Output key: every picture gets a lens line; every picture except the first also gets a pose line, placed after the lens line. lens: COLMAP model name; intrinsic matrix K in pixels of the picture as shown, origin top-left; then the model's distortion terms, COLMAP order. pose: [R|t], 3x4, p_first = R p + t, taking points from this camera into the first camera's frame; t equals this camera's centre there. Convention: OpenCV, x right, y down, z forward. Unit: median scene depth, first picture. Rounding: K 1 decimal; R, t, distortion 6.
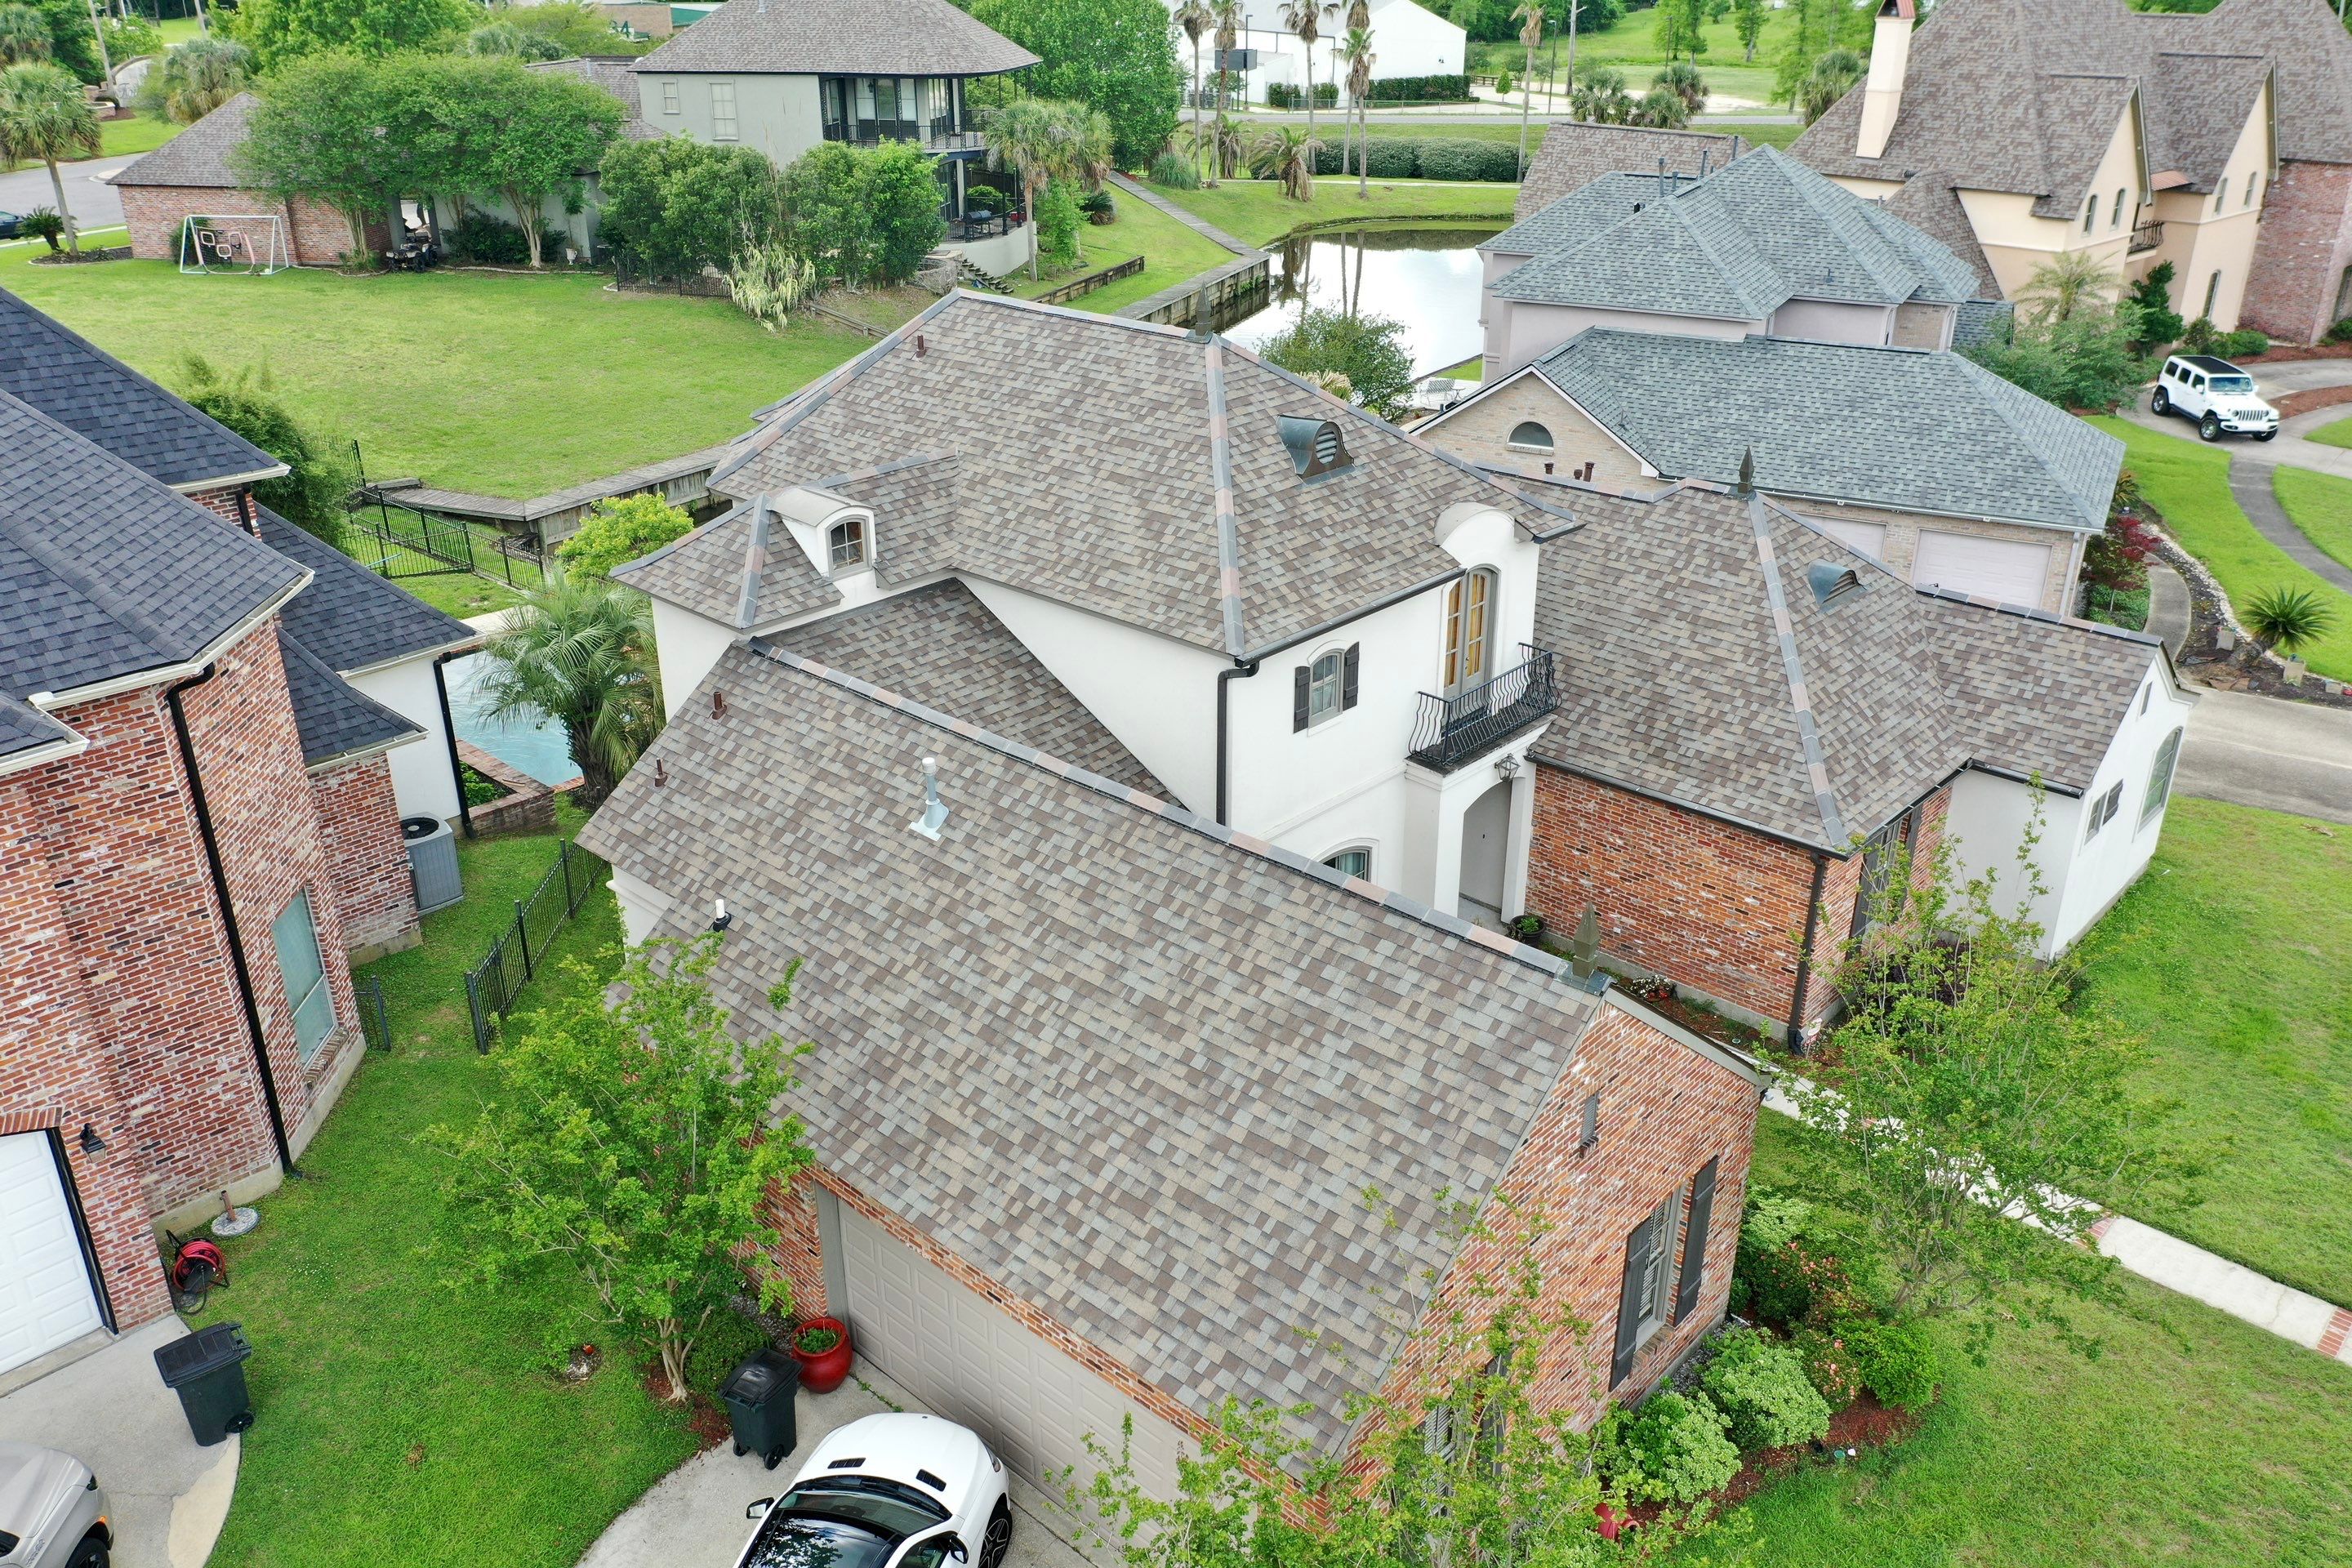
lens RADIAL K [[1843.1, 0, 1173.3], [0, 1843.1, 785.5], [0, 0, 1]] dist [-0.008488, 0.005374]
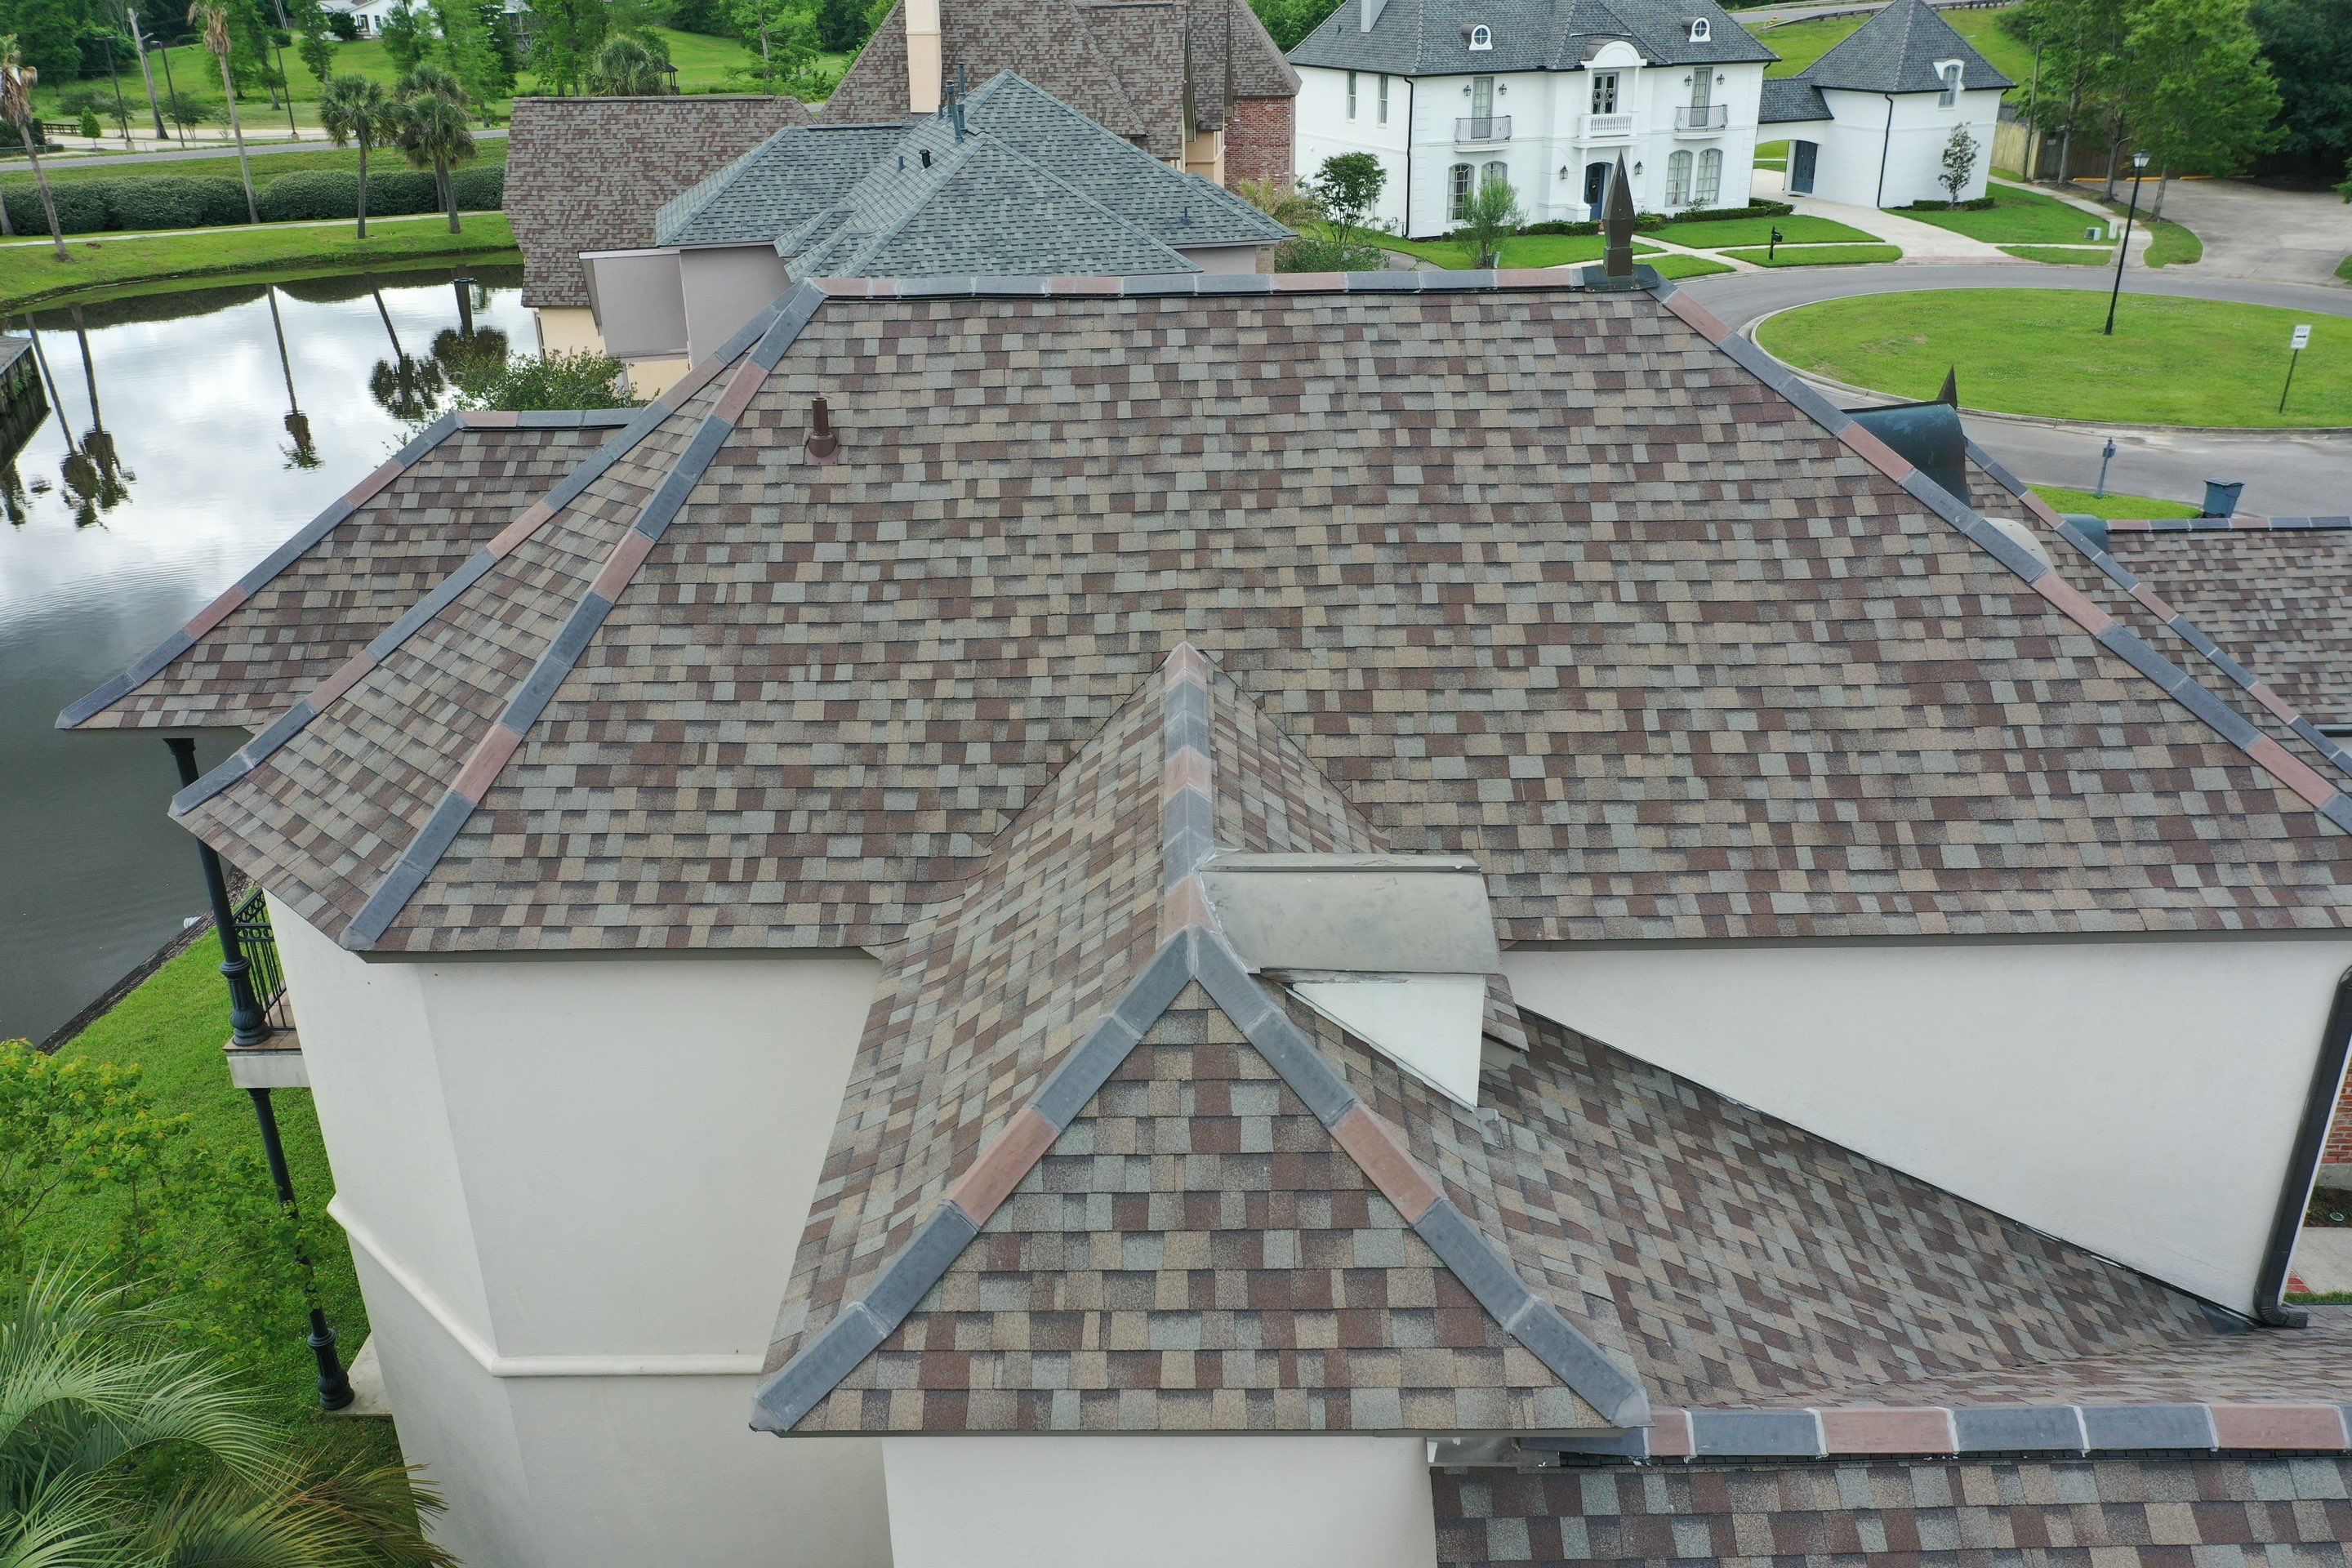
lens RADIAL K [[1843.1, 0, 1177.7], [0, 1843.1, 780.6], [0, 0, 1]] dist [-0.008488, 0.005374]
pose [[0.728182, -0.281953, 0.624703, -0.170290], [0.298445, 0.950956, 0.081324, -0.087060], [-0.616995, 0.127221, 0.776616, 0.325787]]
